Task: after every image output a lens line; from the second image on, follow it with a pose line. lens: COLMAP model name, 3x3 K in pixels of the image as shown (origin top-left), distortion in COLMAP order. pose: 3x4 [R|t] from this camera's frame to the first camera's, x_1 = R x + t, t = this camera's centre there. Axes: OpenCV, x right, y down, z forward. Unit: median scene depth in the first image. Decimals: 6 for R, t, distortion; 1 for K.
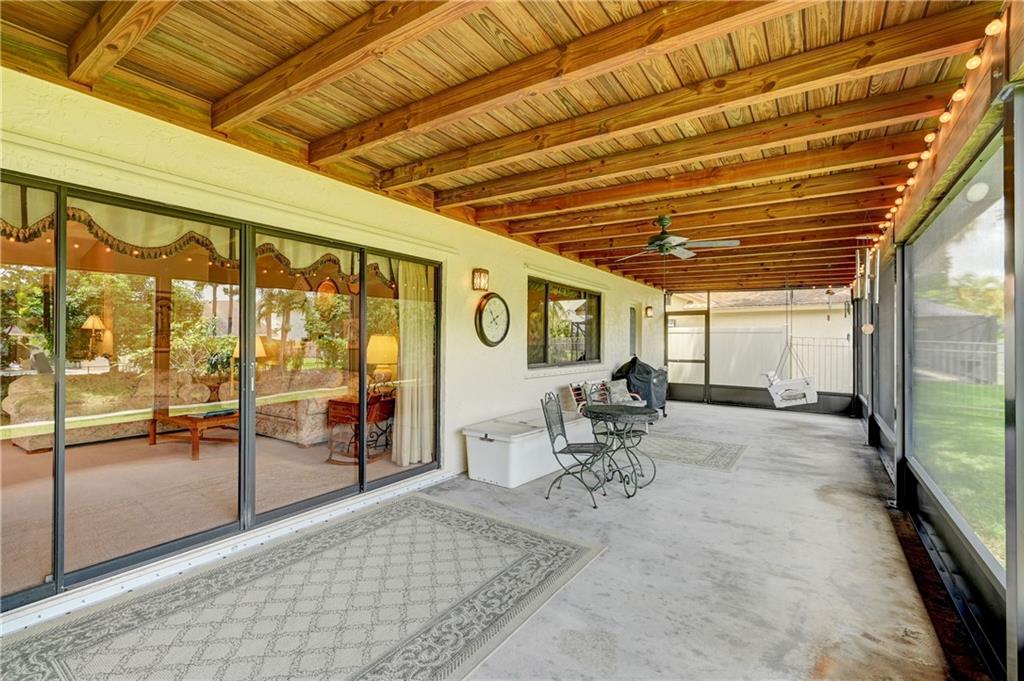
lens RADIAL K [[454.7, 0, 512.0], [0, 454.7, 340.5], [0, 0, 1]] dist [0.002265, 0.000337]
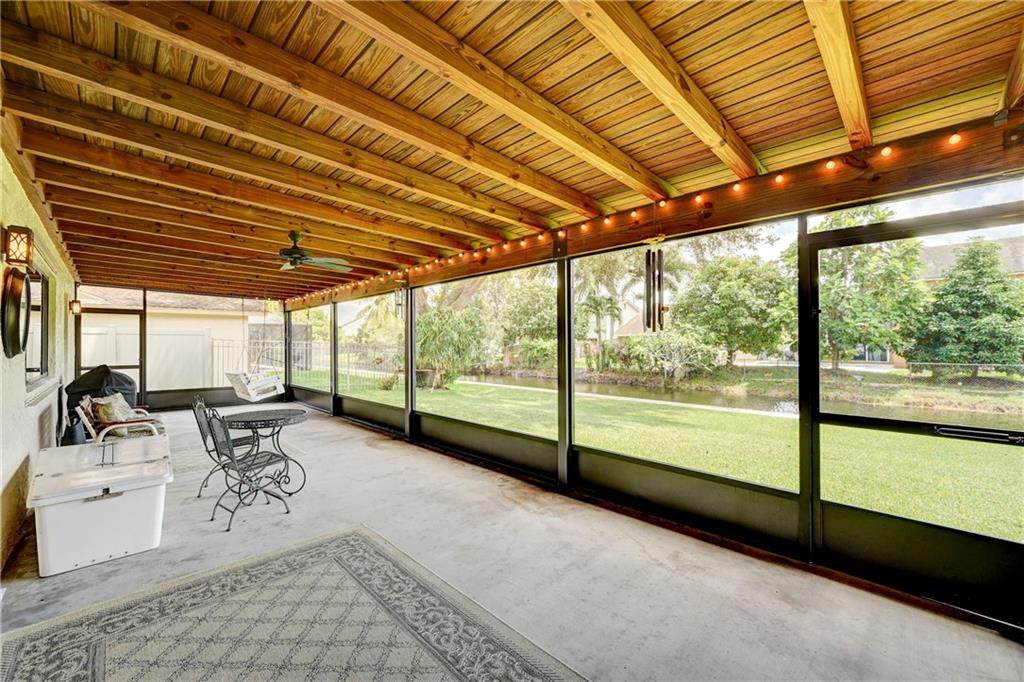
lens RADIAL K [[403.4, 0, 511.4], [0, 403.4, 344.0], [0, 0, 1]] dist [0.002015, -0.000080]
pose [[0.187734, -0.008087, 0.982187, -0.684584], [0.000562, 0.999967, 0.008126, -0.013522], [-0.982220, -0.000973, 0.187732, 0.397940]]
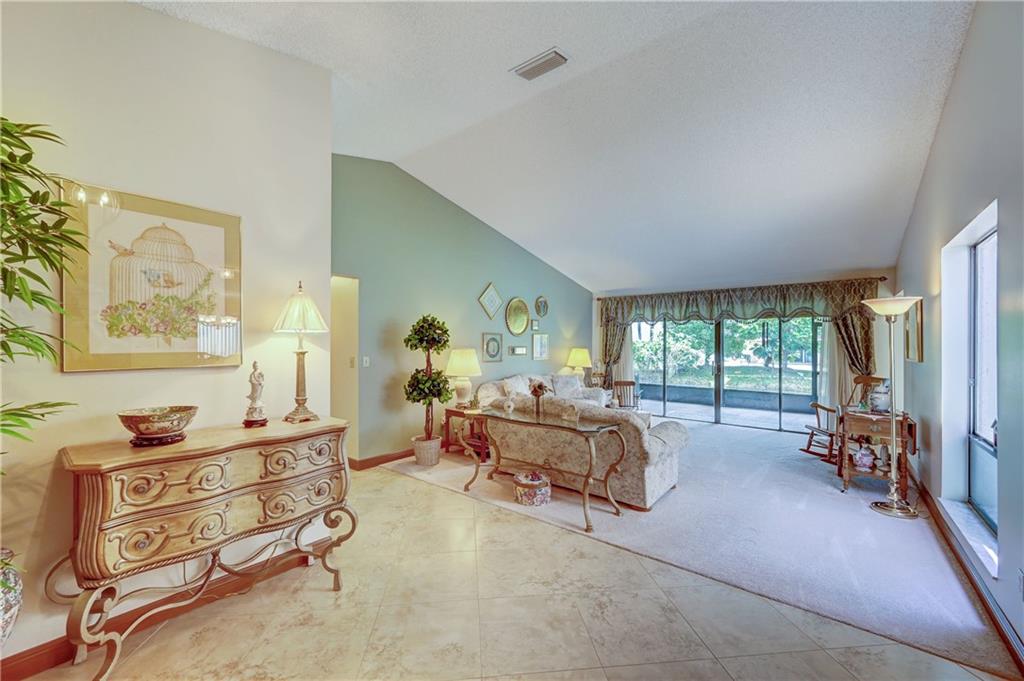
lens RADIAL K [[403.4, 0, 511.4], [0, 403.4, 343.5], [0, 0, 1]] dist [0.002015, -0.000080]
pose [[0.082000, 0.001436, 0.996631, -6.536476], [-0.011119, 0.999938, -0.000526, -0.050477], [-0.996570, -0.011038, 0.082011, 4.366913]]
